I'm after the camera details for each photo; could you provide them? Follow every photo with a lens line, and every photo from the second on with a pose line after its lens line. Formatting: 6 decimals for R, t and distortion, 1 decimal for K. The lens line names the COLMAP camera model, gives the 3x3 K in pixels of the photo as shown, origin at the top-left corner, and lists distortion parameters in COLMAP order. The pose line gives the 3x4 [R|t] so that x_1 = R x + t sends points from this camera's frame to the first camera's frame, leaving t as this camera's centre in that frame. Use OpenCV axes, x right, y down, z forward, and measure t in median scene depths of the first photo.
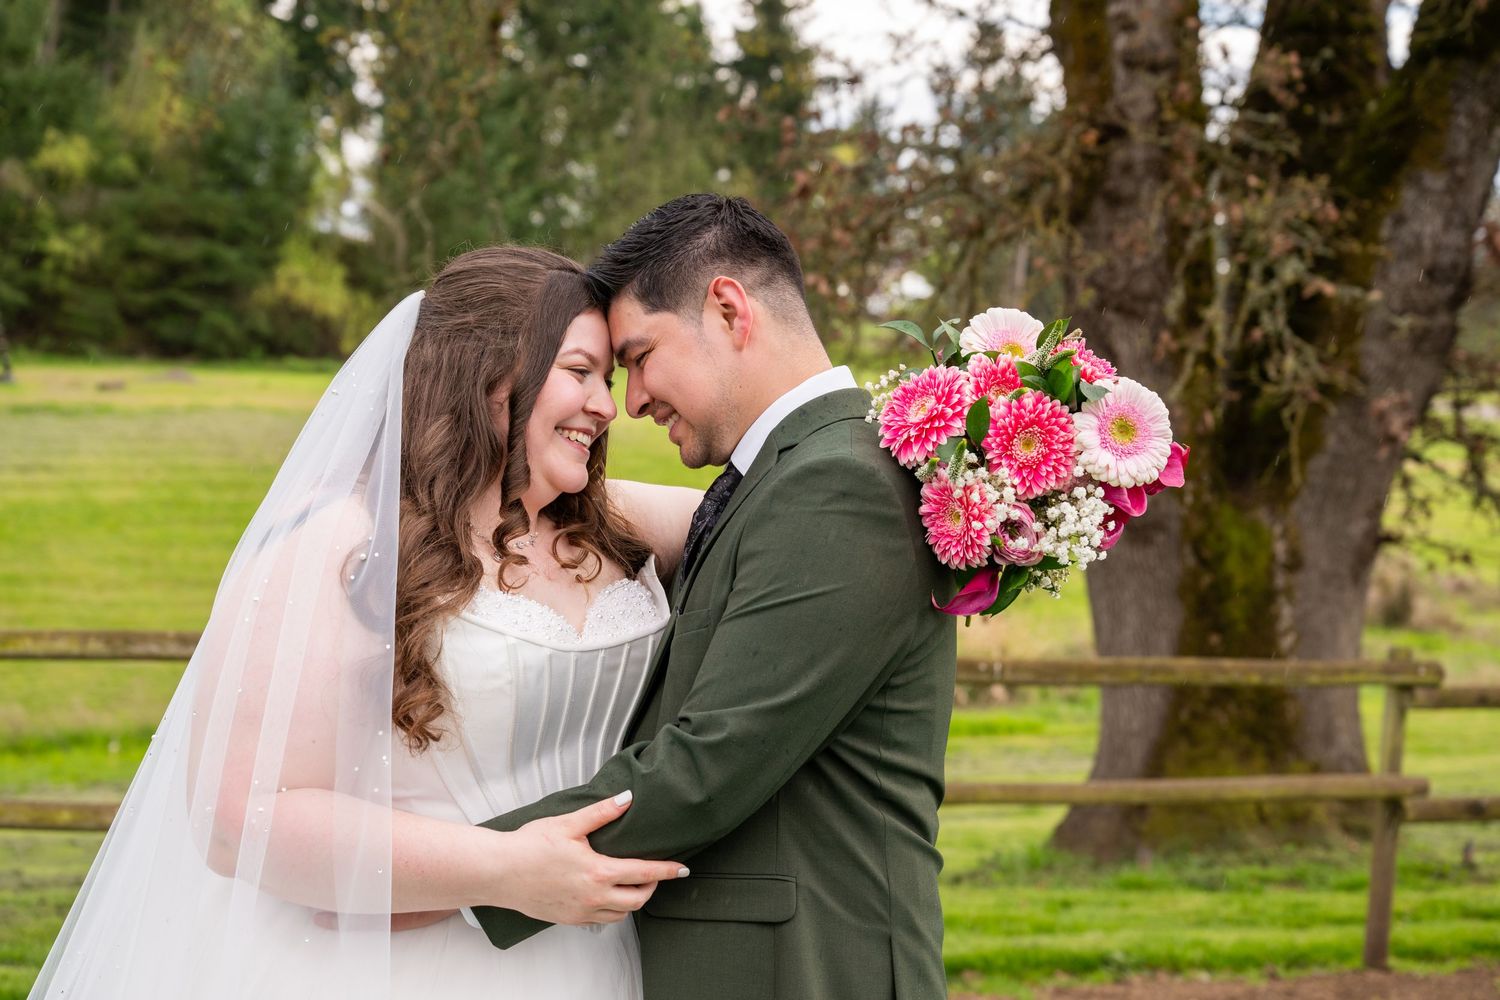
lens RADIAL K [[2331.6, 0, 758.4], [0, 2331.6, 494.0], [0, 0, 1]] dist [0.027365, 0.000000]
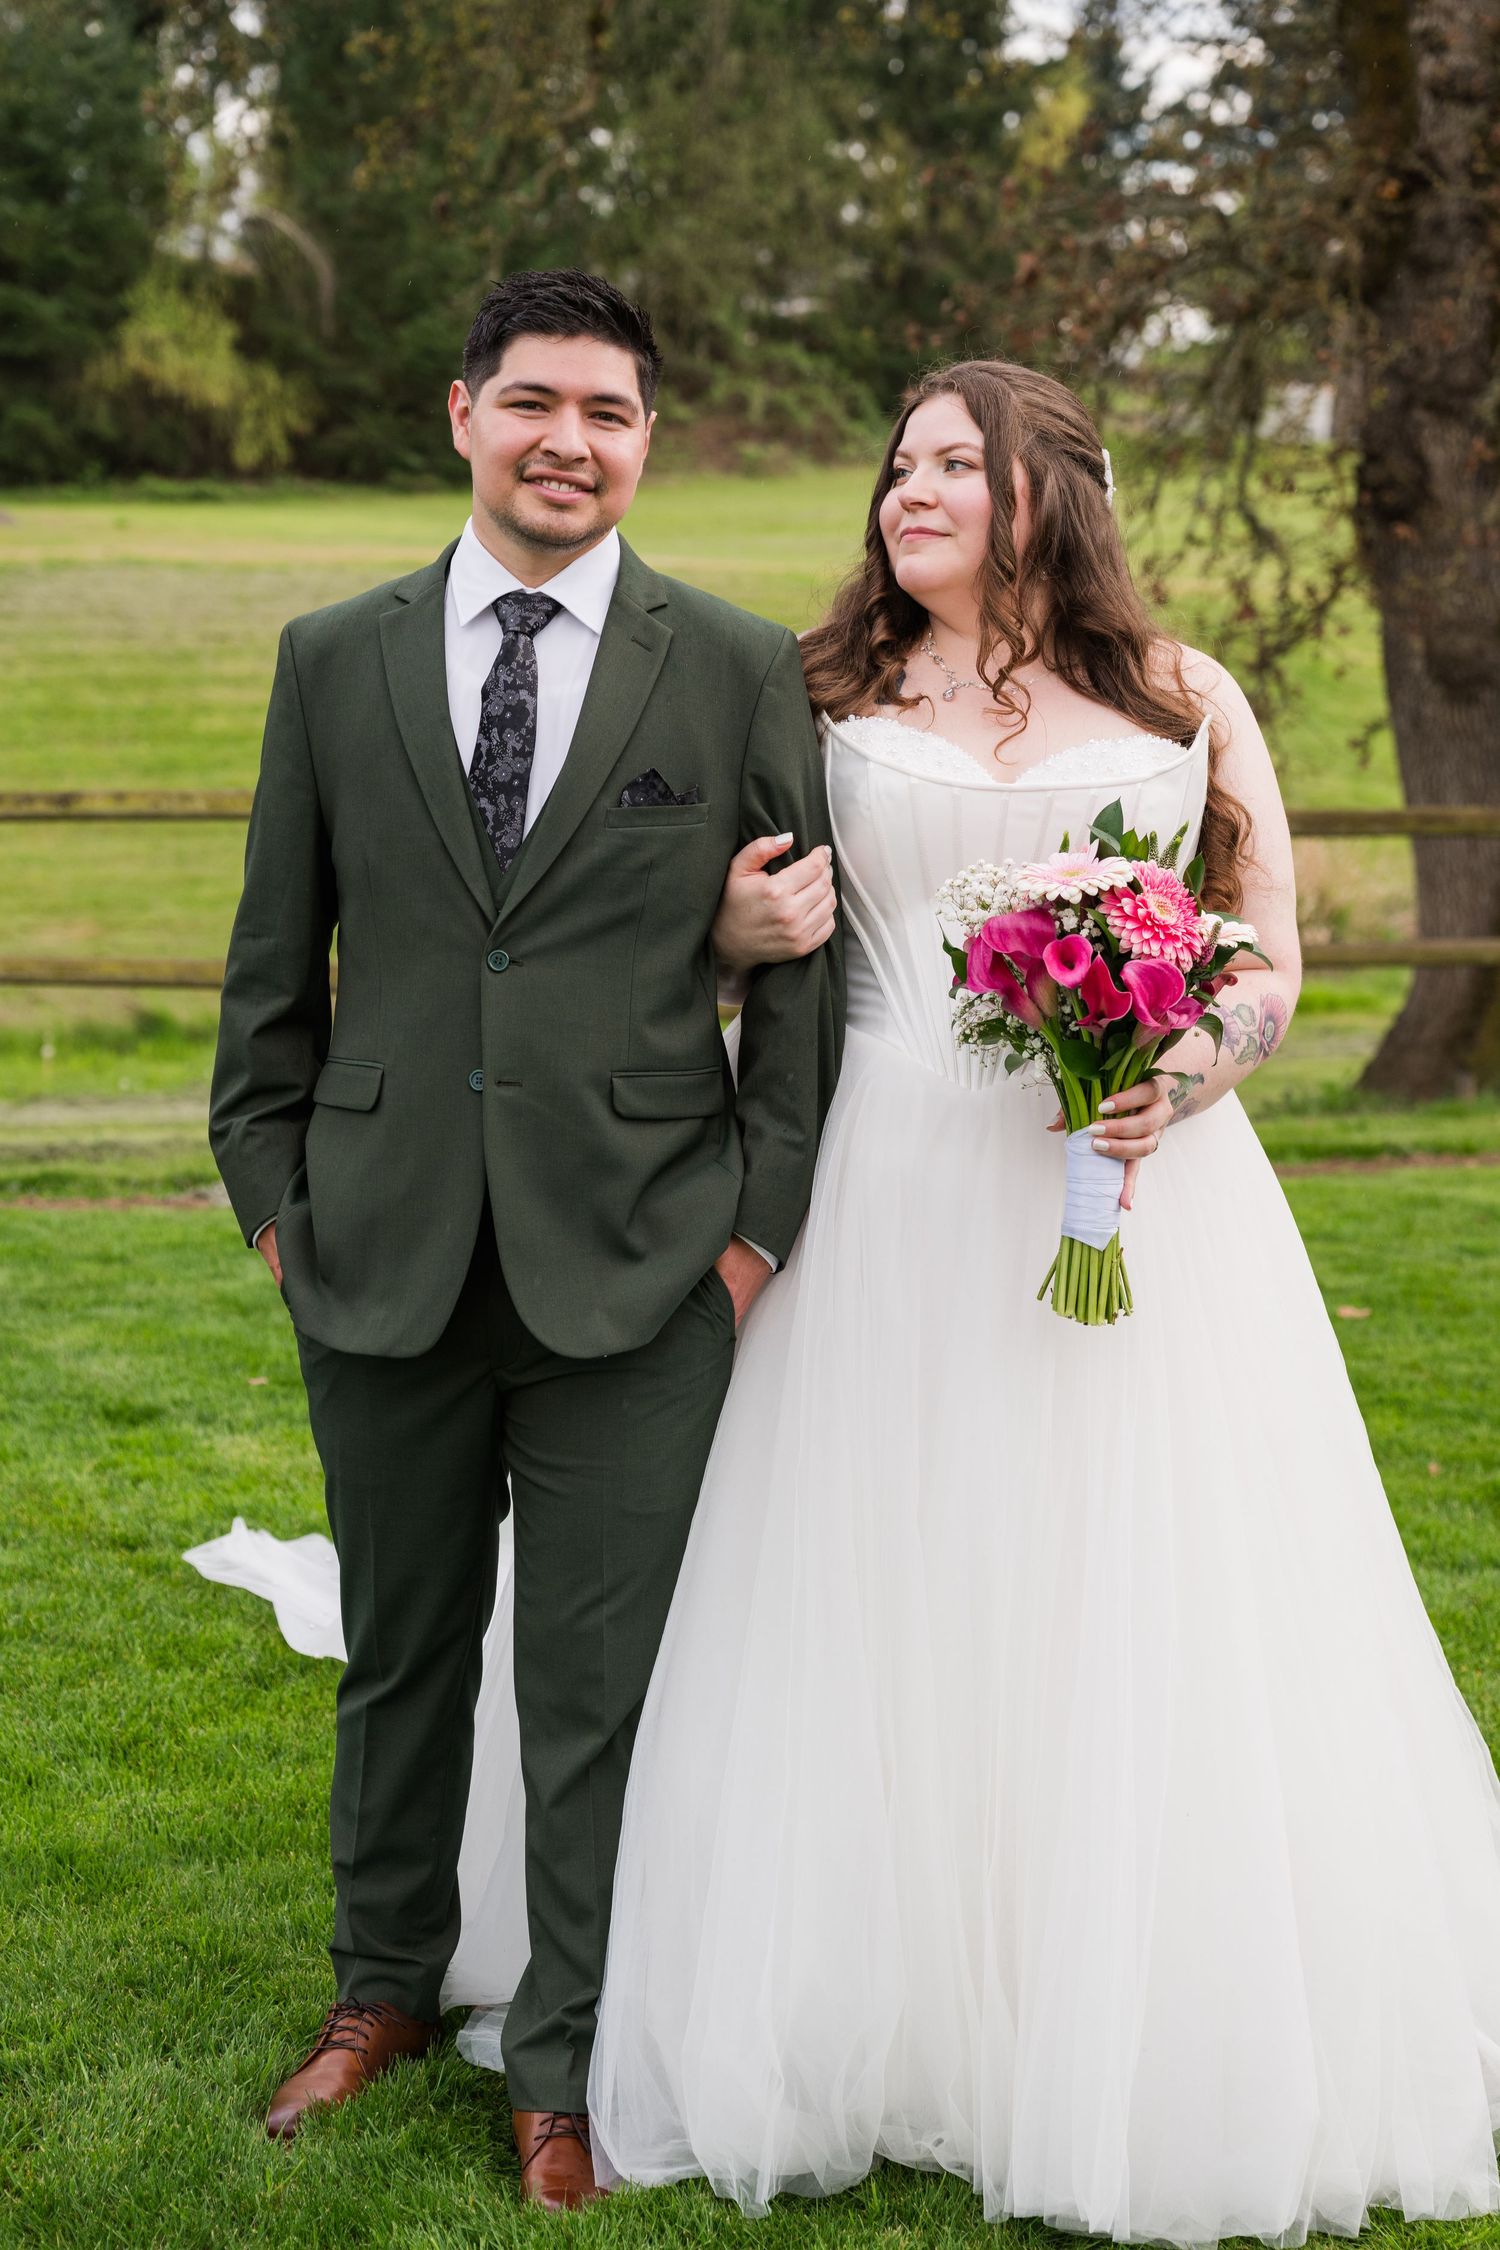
lens RADIAL K [[4263.1, 0, 754.6], [0, 4263.1, 1132.8], [0, 0, 1]] dist [-0.060130, 0.000000]
pose [[0.999019, -0.021771, -0.038573, -0.009045], [0.025574, 0.994556, 0.101020, 0.005412], [0.036164, -0.101908, 0.994136, -0.172843]]
